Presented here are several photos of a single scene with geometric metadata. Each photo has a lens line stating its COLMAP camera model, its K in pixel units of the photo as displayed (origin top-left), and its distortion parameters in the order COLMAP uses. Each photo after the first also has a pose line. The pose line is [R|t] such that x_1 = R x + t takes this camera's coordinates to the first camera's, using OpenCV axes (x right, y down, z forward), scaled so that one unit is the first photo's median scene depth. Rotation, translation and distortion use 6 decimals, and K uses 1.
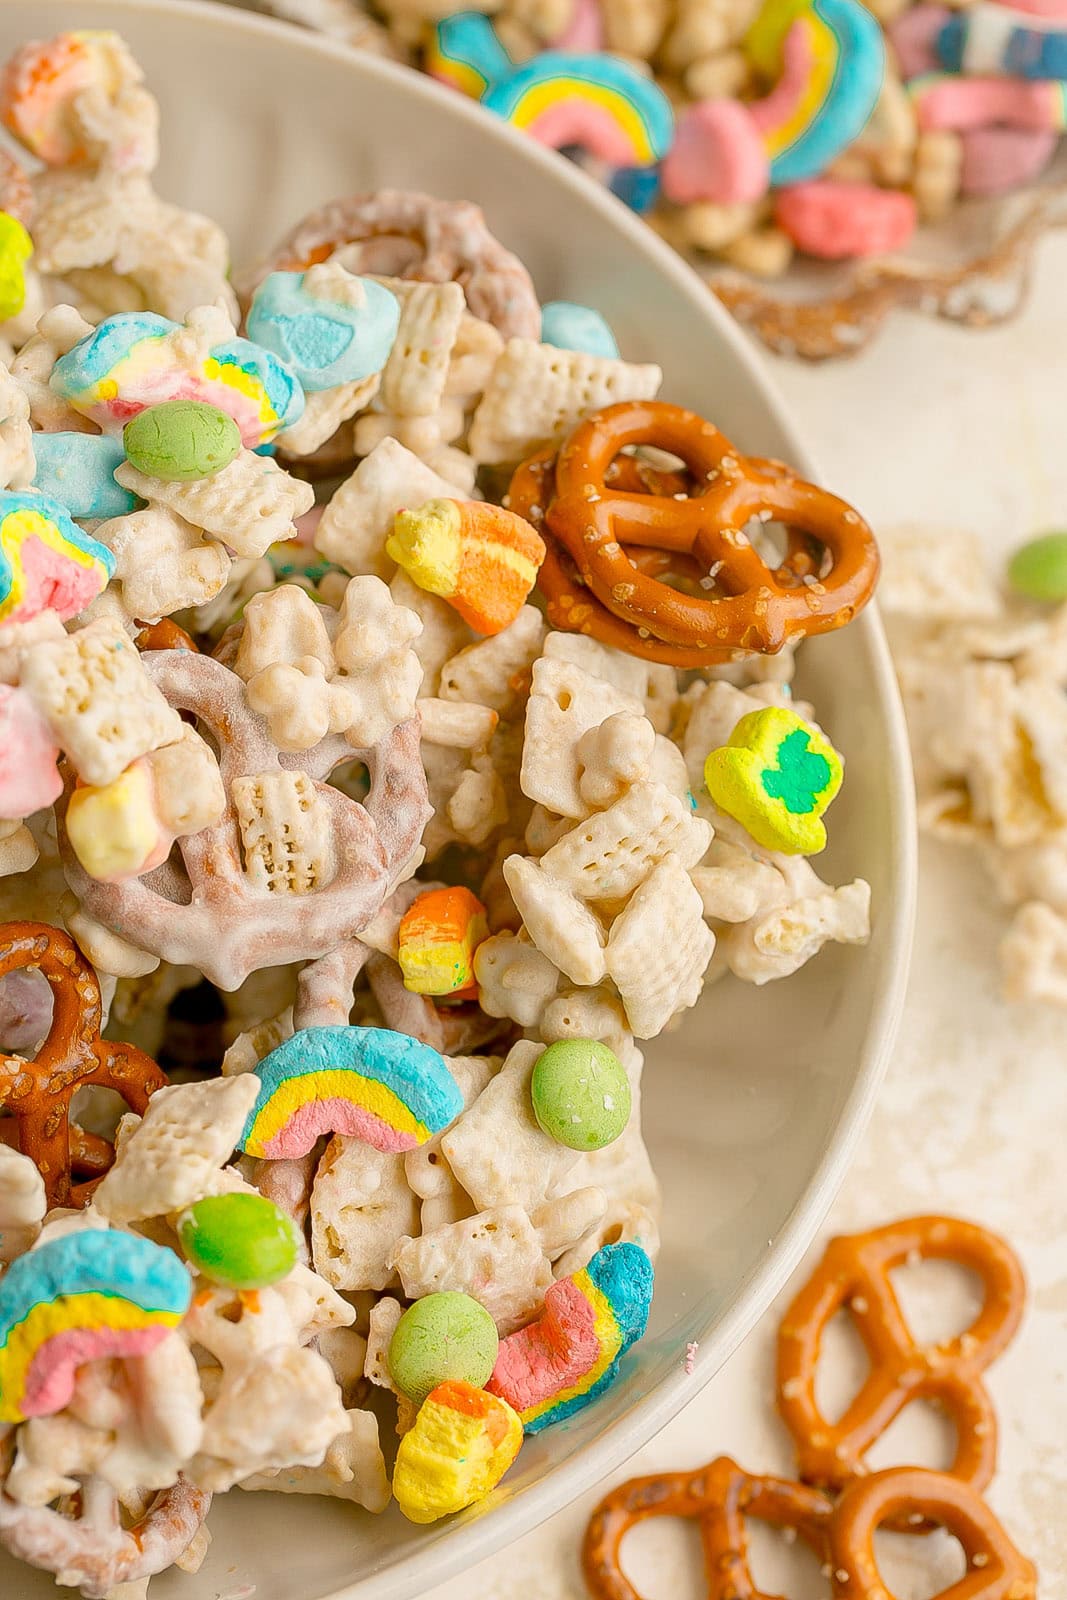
lens RADIAL K [[5439.1, 0, 533.5], [0, 5439.1, 800.0], [0, 0, 1]] dist [-0.015854, 1.605567]
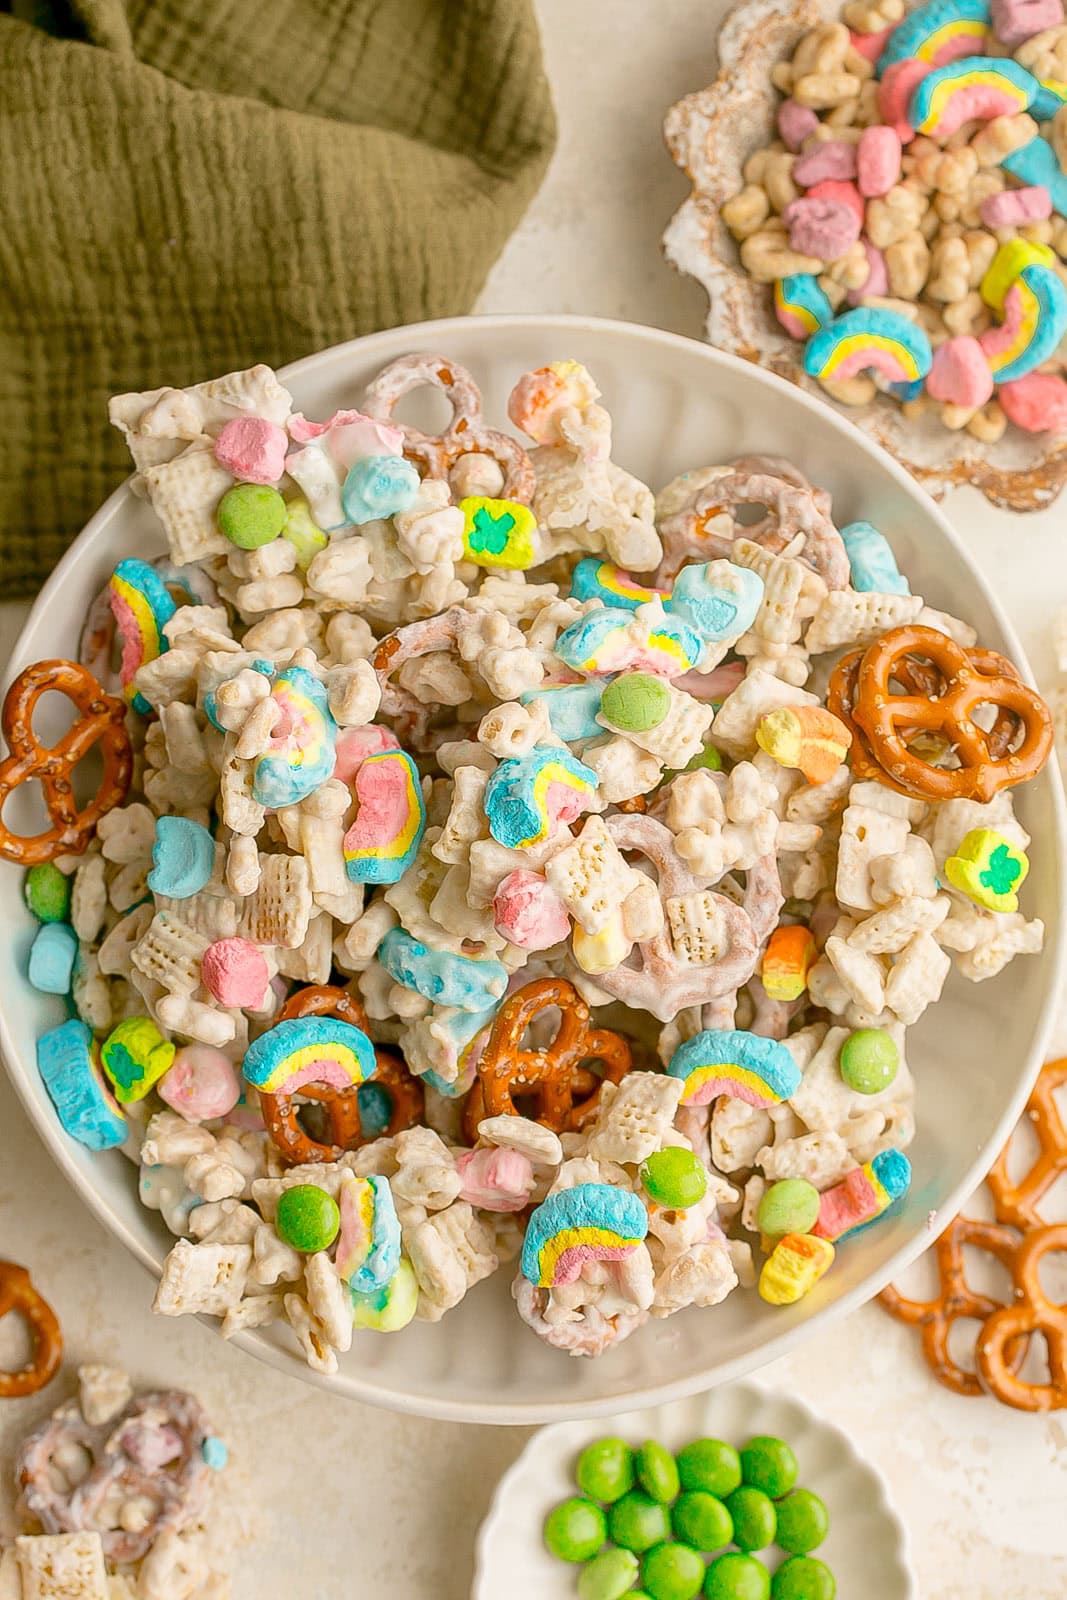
lens RADIAL K [[5439.1, 0, 533.5], [0, 5439.1, 800.0], [0, 0, 1]] dist [-0.015854, 1.605567]
pose [[0.999056, 0.006363, -0.042979, -0.023604], [0.007043, 0.952412, 0.304732, -0.540552], [0.042873, -0.304747, 0.951468, -0.597255]]
